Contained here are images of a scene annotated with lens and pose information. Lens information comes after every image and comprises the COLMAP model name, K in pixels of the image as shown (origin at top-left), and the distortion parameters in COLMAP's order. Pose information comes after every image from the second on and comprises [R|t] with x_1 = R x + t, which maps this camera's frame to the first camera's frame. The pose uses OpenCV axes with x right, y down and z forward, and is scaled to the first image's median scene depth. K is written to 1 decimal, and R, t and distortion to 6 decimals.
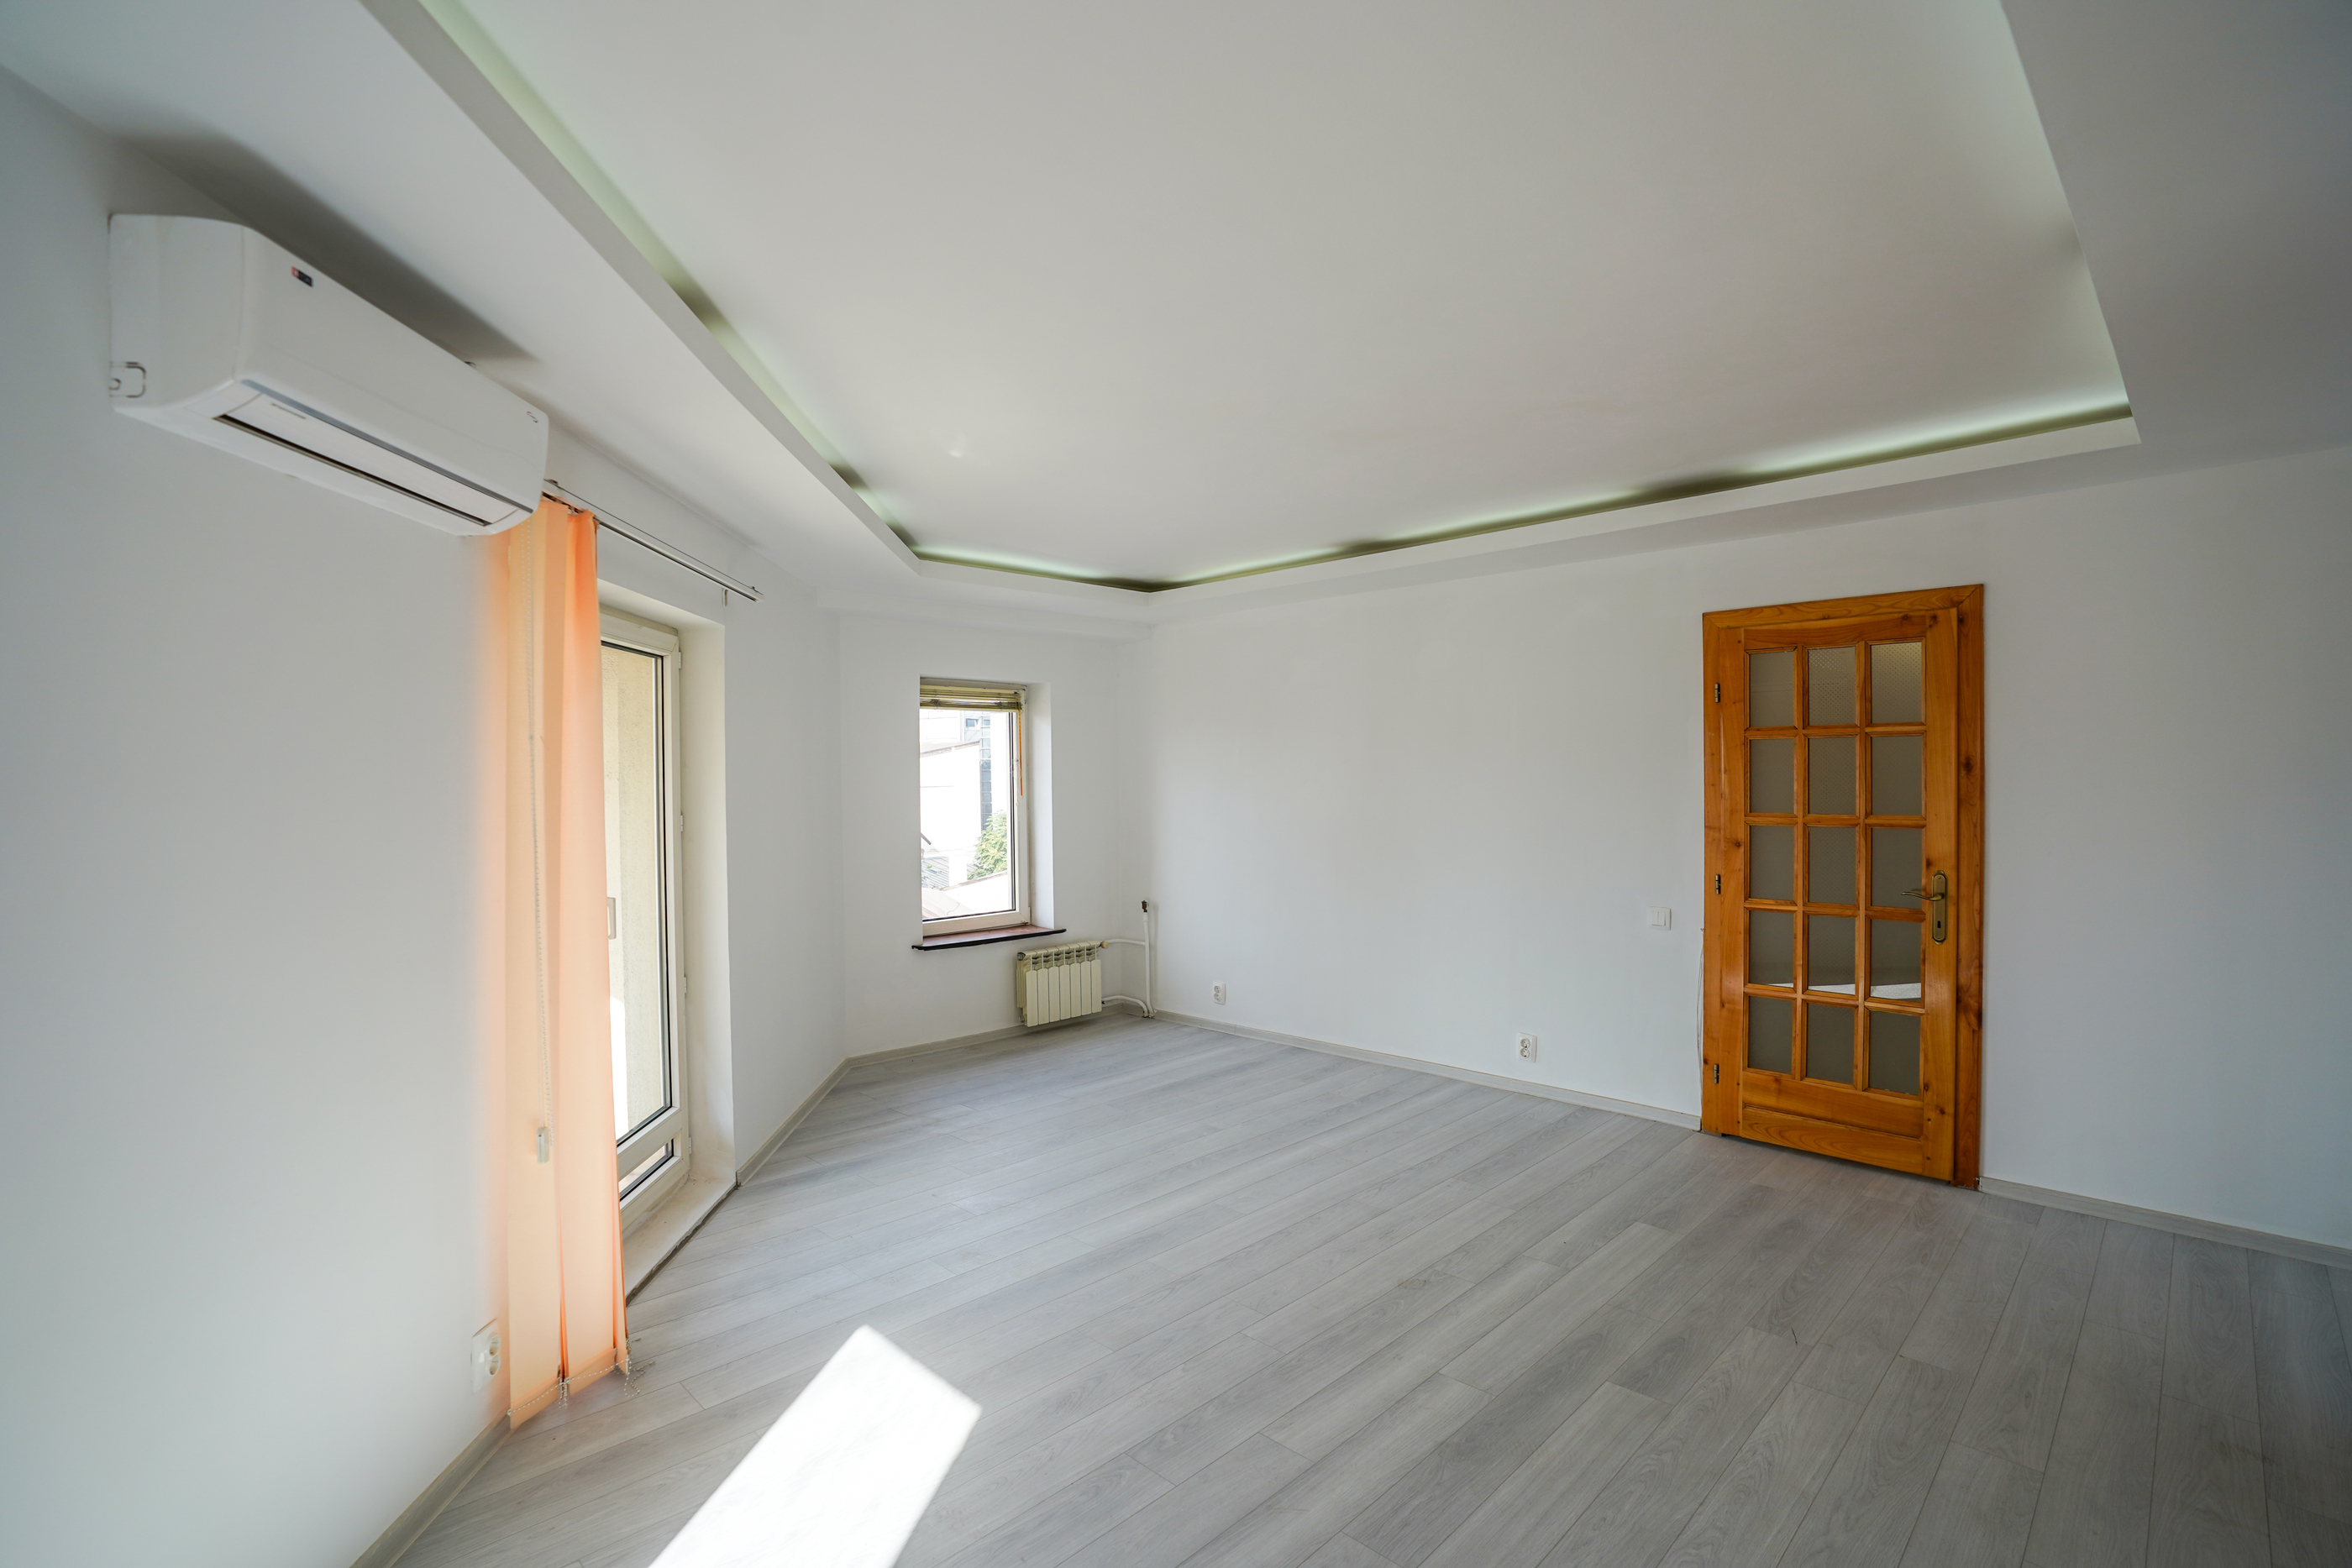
lens RADIAL K [[1081.6, 0, 1165.9], [0, 1081.6, 784.3], [0, 0, 1]] dist [-0.071161, 0.026549]
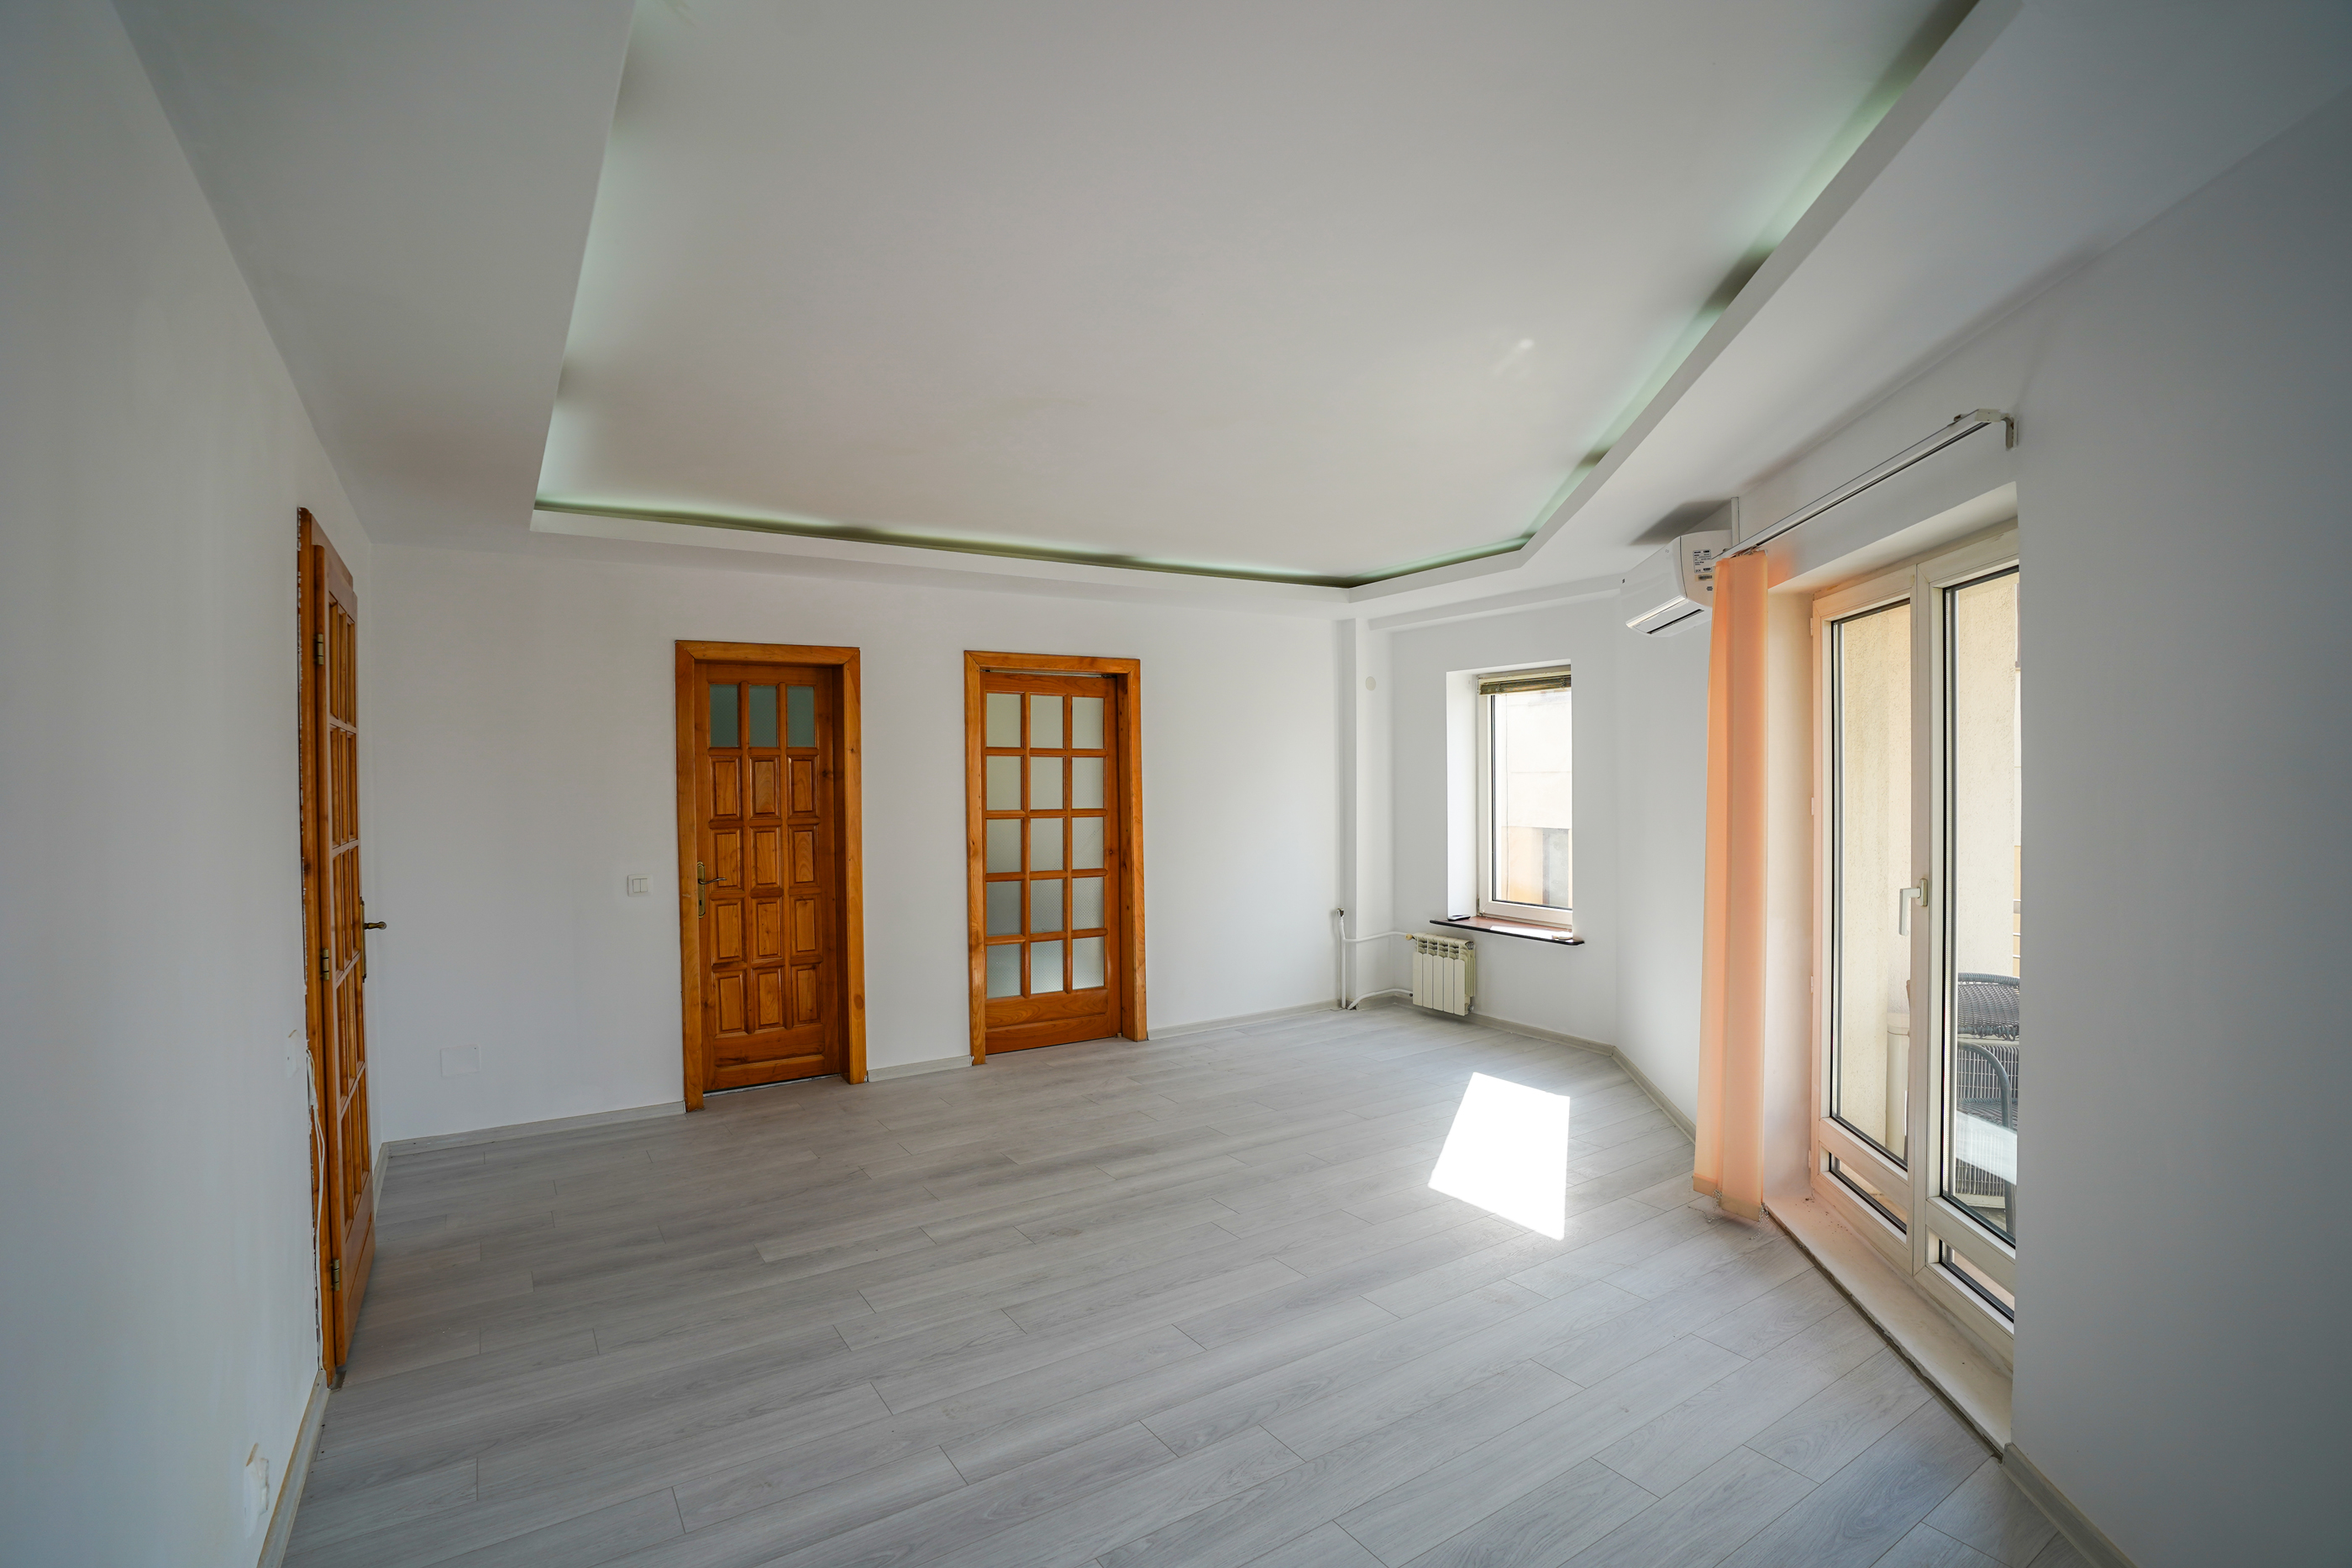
lens RADIAL K [[1081.6, 0, 1160.5], [0, 1081.6, 779.5], [0, 0, 1]] dist [-0.071161, 0.026549]
pose [[-0.978179, 0.022340, 0.206558, -0.095421], [0.024551, 0.999665, 0.008143, -0.006620], [-0.206307, 0.013036, -0.978401, 1.914108]]
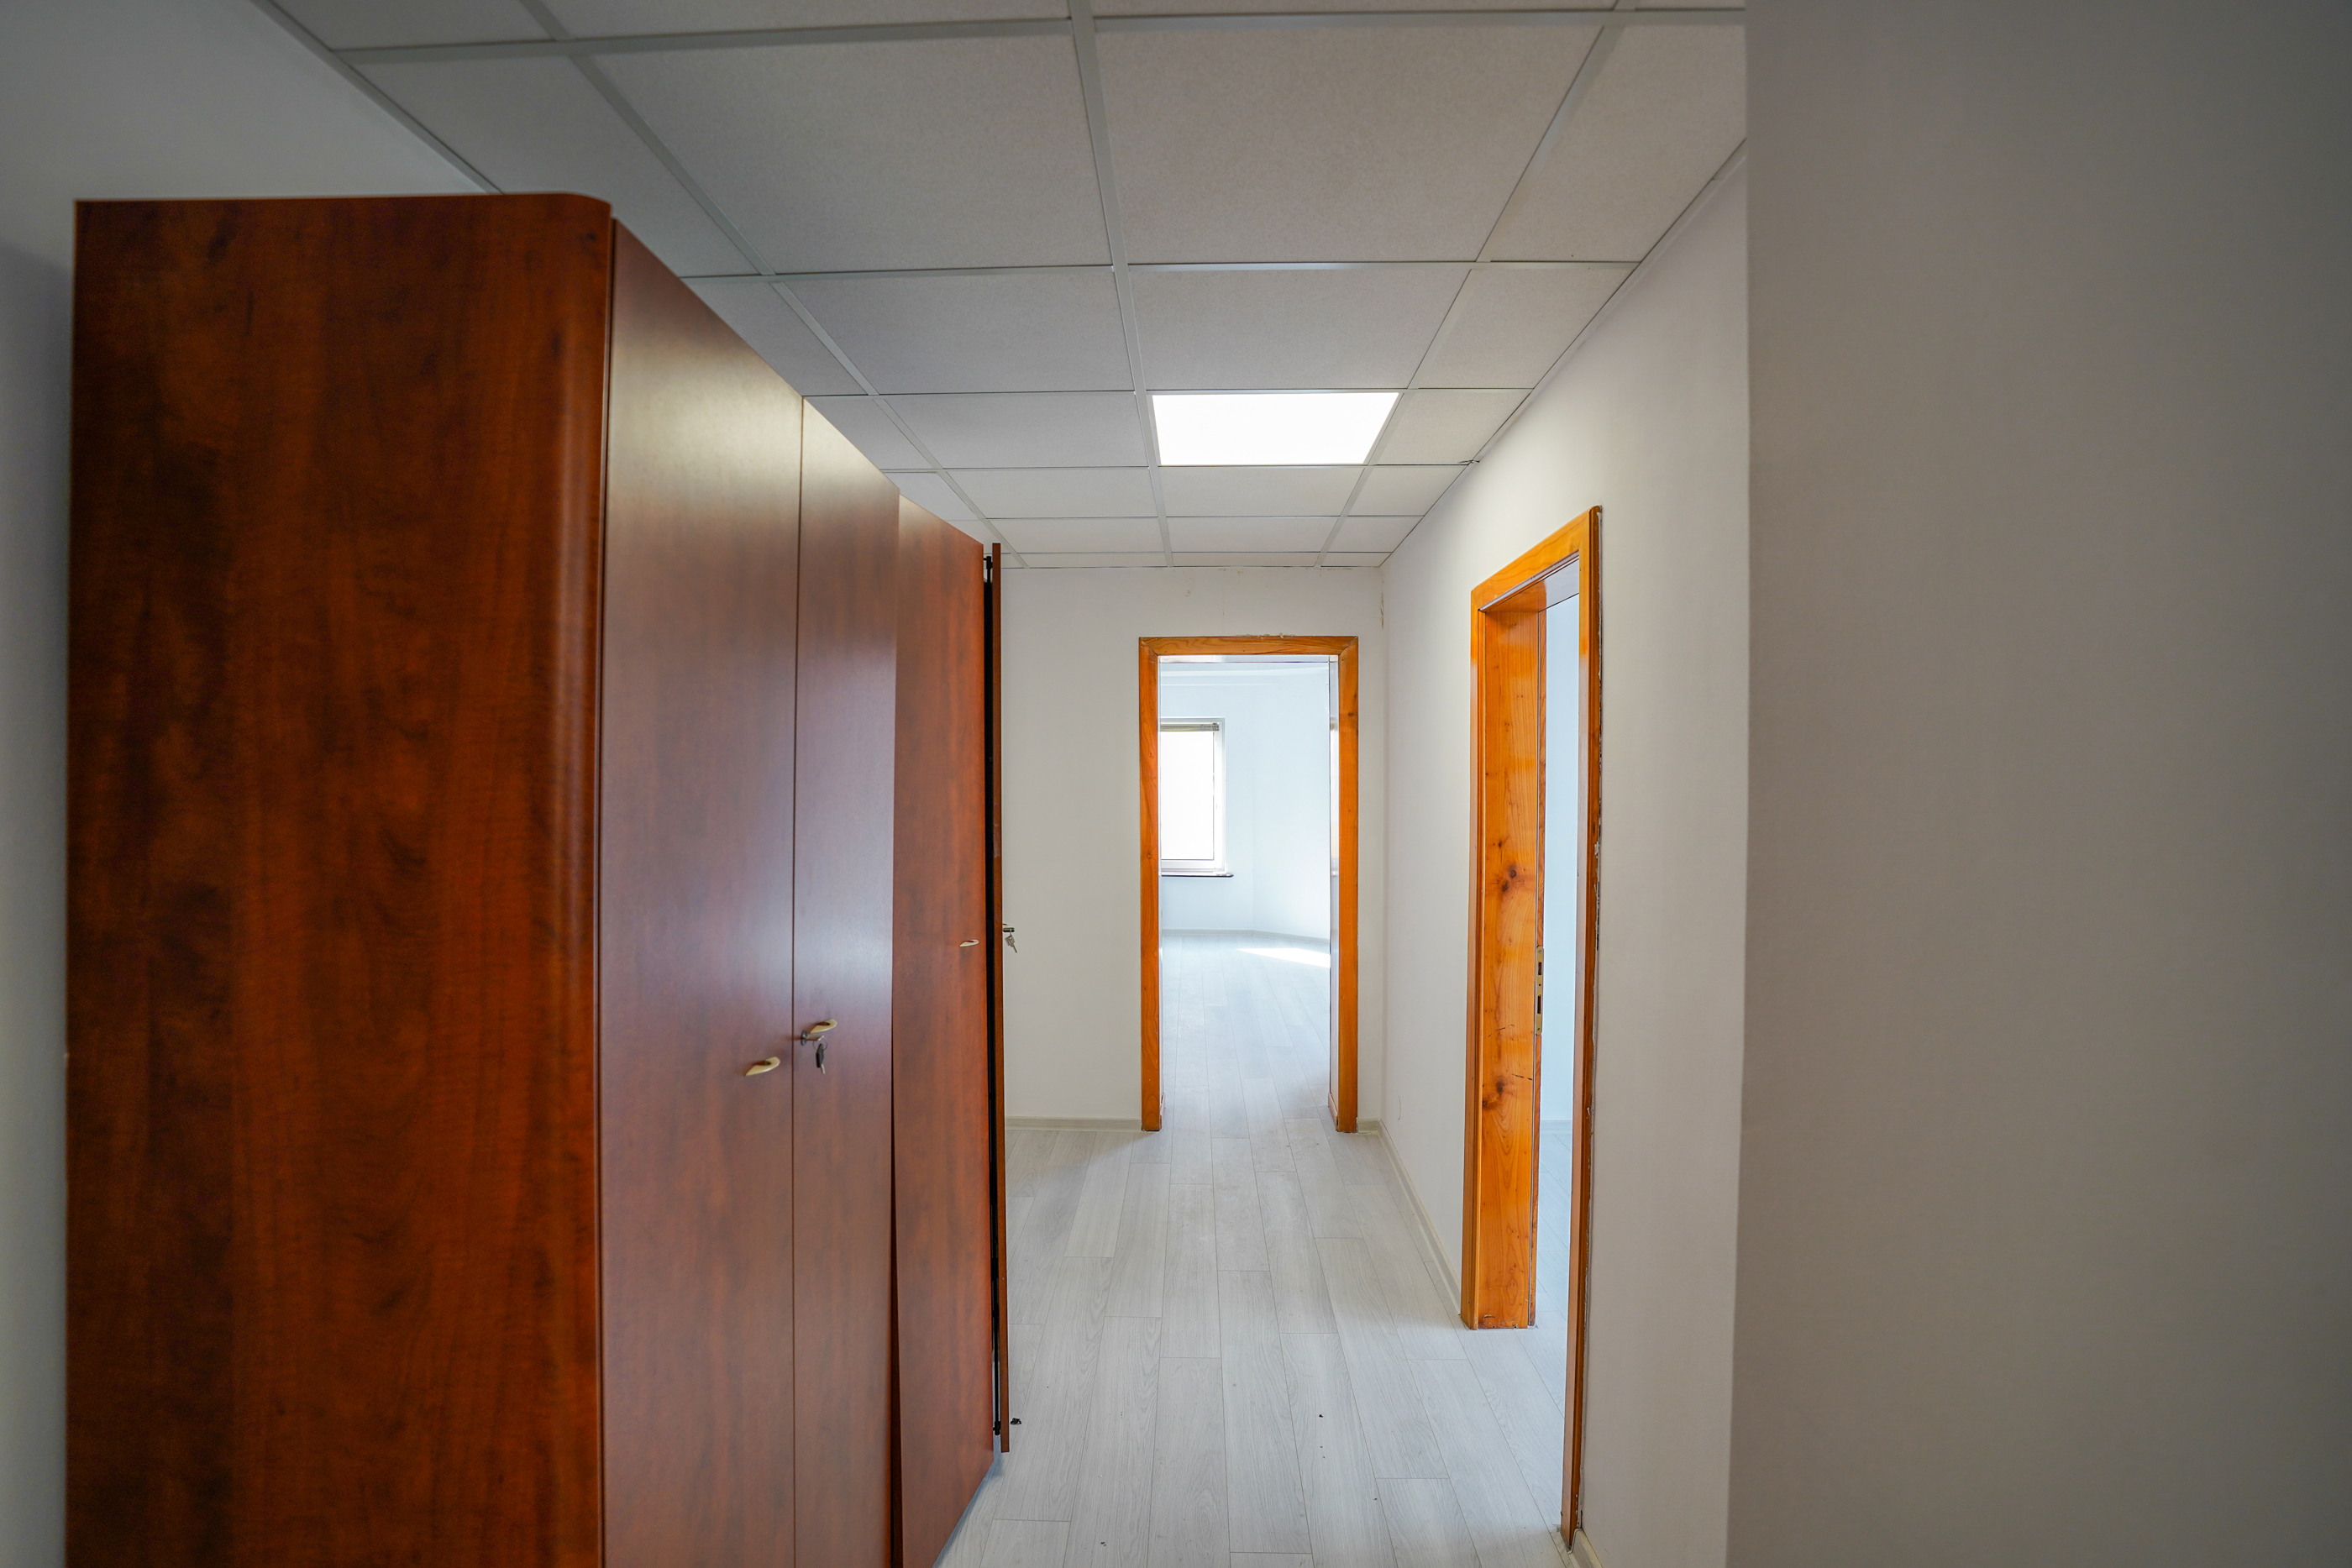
lens RADIAL K [[1081.6, 0, 1172.7], [0, 1081.6, 781.4], [0, 0, 1]] dist [-0.071161, 0.026549]
pose [[-0.713567, 0.014215, -0.700443, 1.858528], [0.002907, 0.999846, 0.017329, -0.037910], [0.700581, 0.010330, -0.713498, 2.167200]]
